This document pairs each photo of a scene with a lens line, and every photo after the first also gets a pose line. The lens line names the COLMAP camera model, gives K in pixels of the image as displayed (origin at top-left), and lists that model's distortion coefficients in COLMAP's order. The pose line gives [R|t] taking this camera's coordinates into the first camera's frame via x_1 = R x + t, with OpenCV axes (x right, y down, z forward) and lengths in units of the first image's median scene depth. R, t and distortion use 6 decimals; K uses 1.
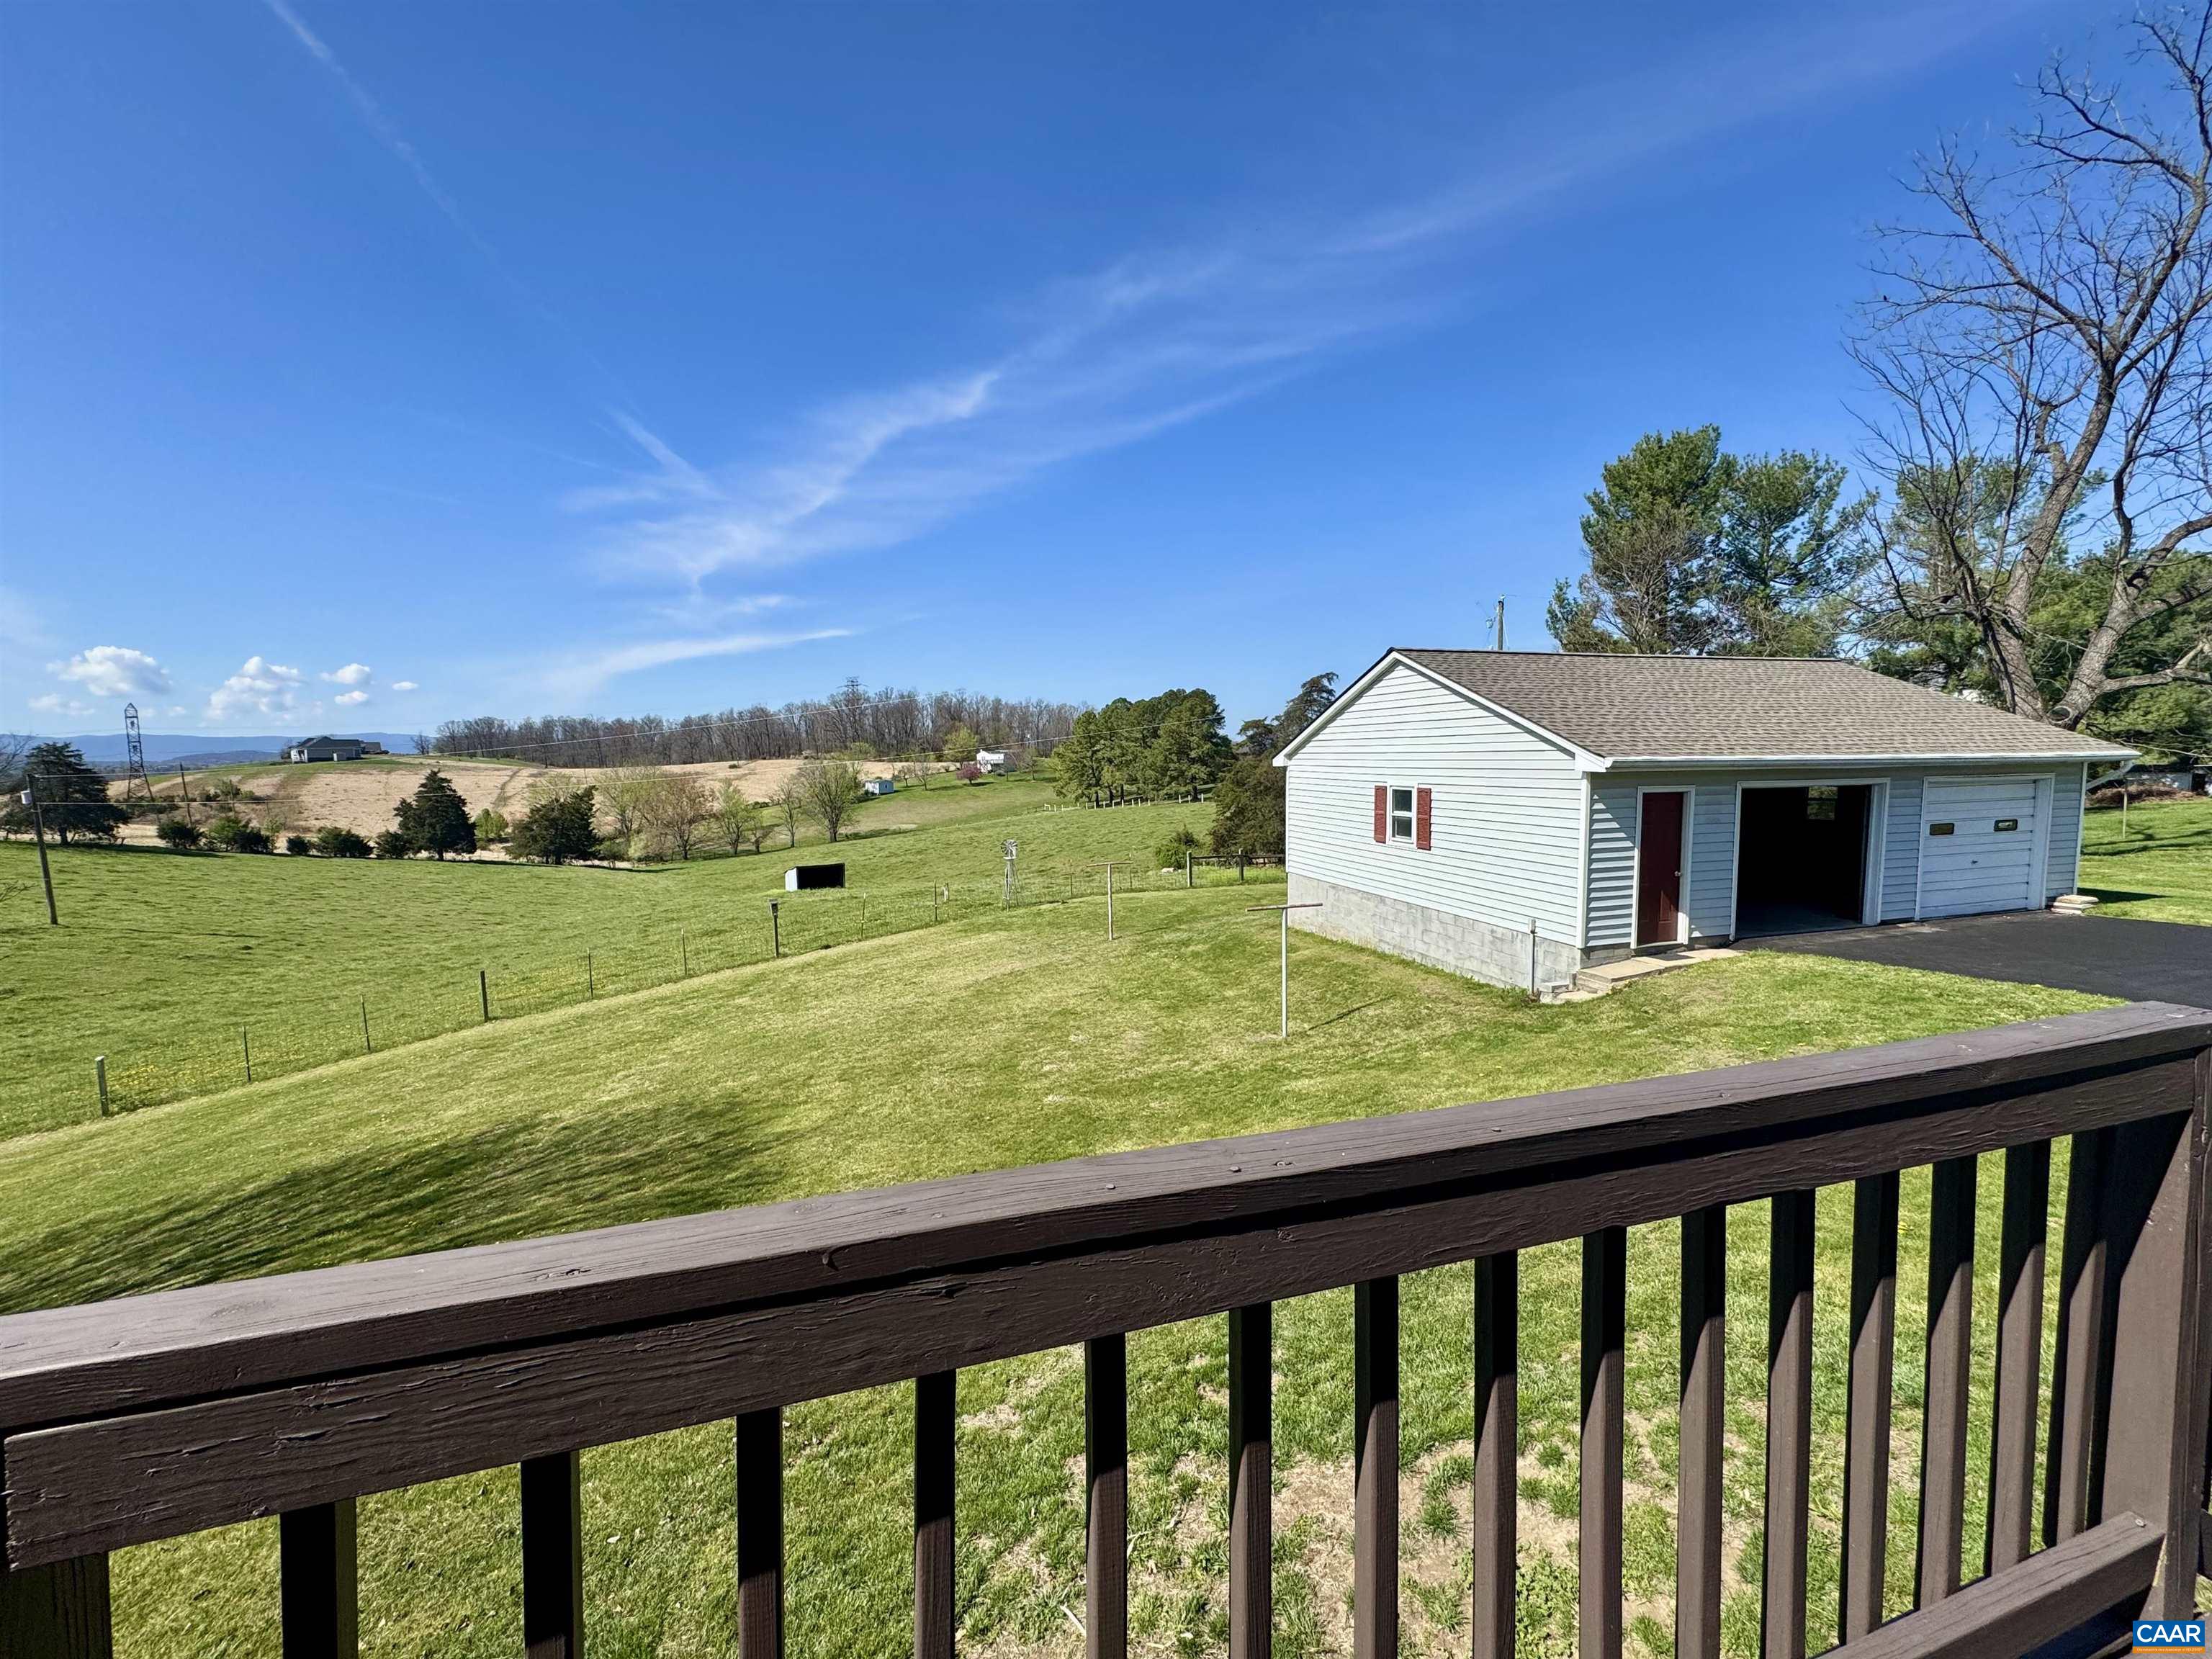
lens RADIAL K [[882.4, 0, 1107.6], [0, 882.4, 832.5], [0, 0, 1]] dist [0.000537, 0.000304]
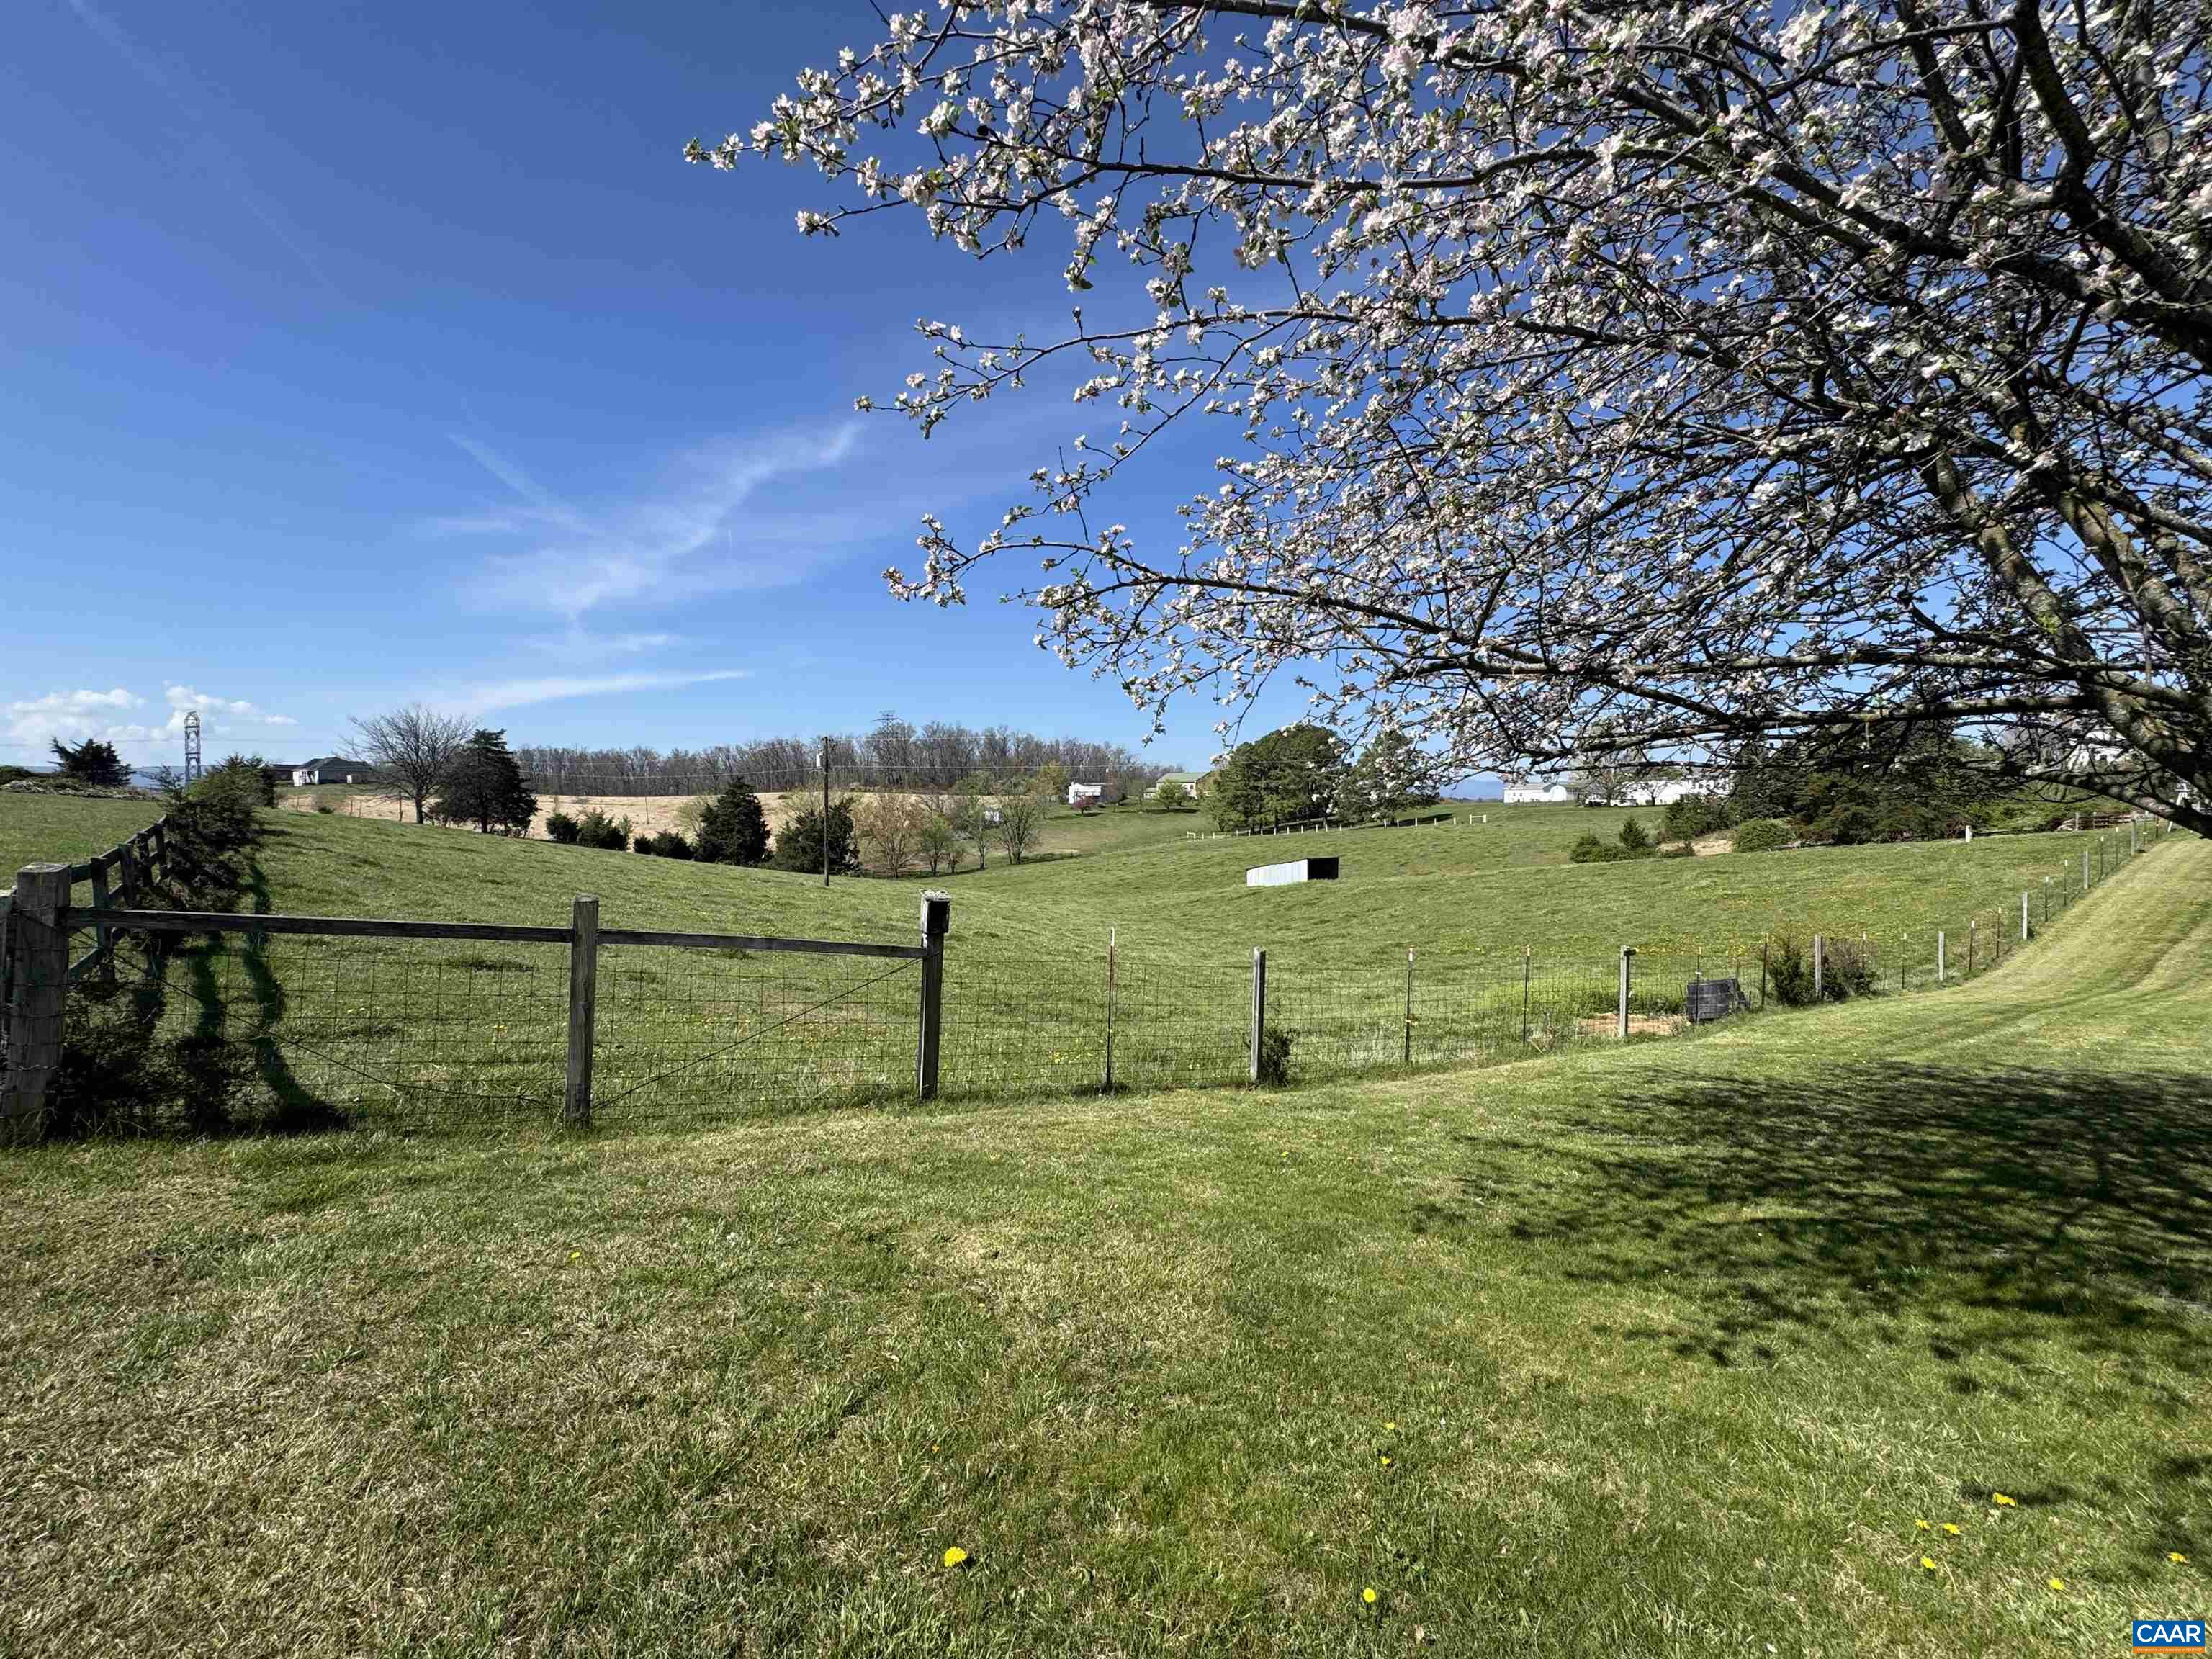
lens RADIAL K [[904.6, 0, 1063.4], [0, 904.6, 827.9], [0, 0, 1]] dist [0.000476, 0.000041]
pose [[0.995304, 0.013350, 0.095872, -0.414647], [-0.006919, 0.997722, -0.067097, 0.043802], [-0.096550, 0.066119, 0.993130, -0.014835]]
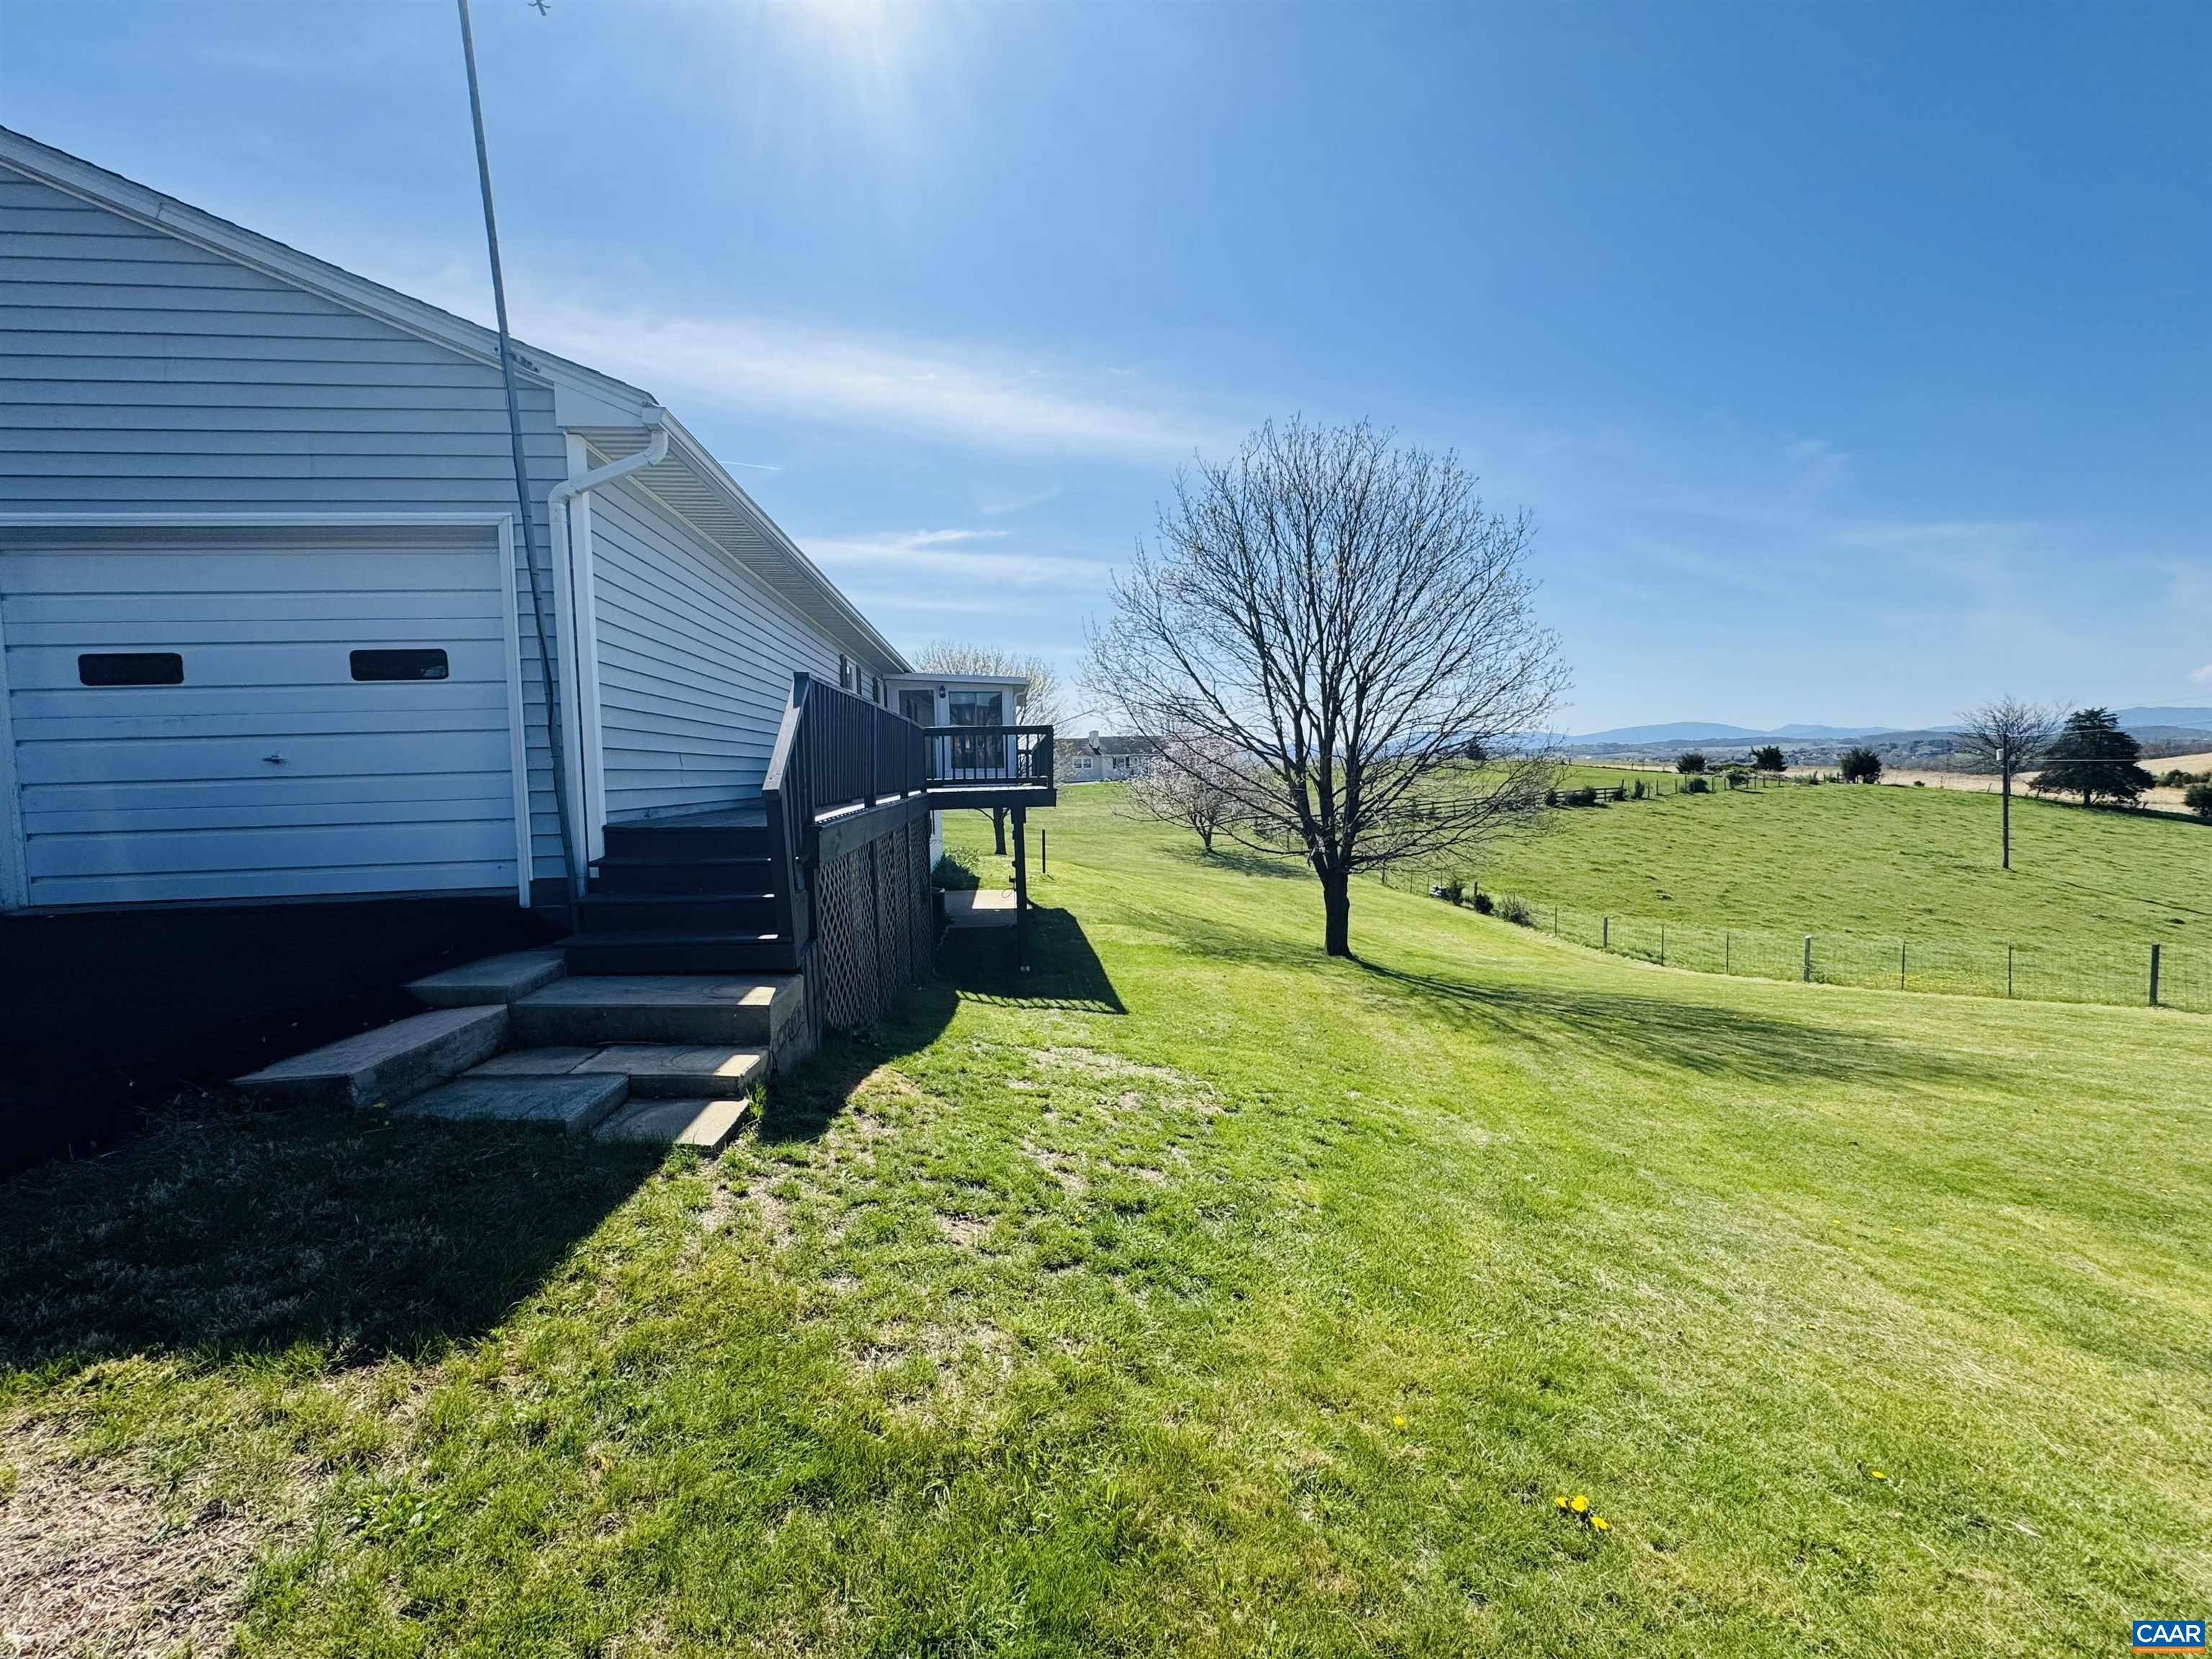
lens RADIAL K [[882.4, 0, 1107.6], [0, 882.4, 832.5], [0, 0, 1]] dist [0.000537, 0.000304]
pose [[-0.193750, 0.086306, -0.977247, 0.050613], [-0.056318, 0.993502, 0.098907, 0.004567], [0.979433, 0.074199, -0.187630, 0.032381]]
